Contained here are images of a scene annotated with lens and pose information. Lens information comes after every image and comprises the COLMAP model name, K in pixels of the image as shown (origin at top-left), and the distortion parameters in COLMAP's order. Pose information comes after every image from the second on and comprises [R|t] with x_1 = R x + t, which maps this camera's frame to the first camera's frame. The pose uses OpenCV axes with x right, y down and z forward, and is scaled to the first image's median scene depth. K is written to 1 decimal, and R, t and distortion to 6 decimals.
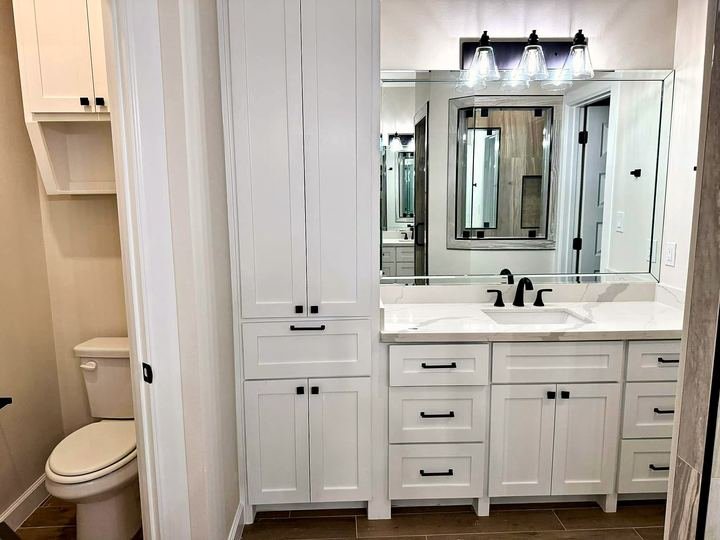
lens RADIAL K [[508.9, 0, 354.8], [0, 508.9, 269.1], [0, 0, 1]] dist [0.048808, -0.051013]
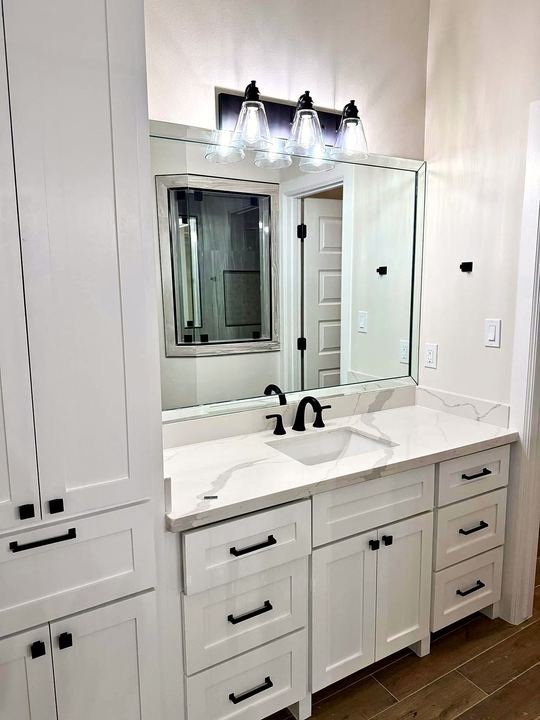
lens RADIAL K [[508.9, 0, 269.5], [0, 508.9, 362.6], [0, 0, 1]] dist [0.048808, -0.051013]
pose [[0.877346, -0.076467, 0.473726, -0.102467], [0.074488, 0.996957, 0.022972, -0.059779], [-0.474042, 0.015133, 0.880372, 0.299033]]
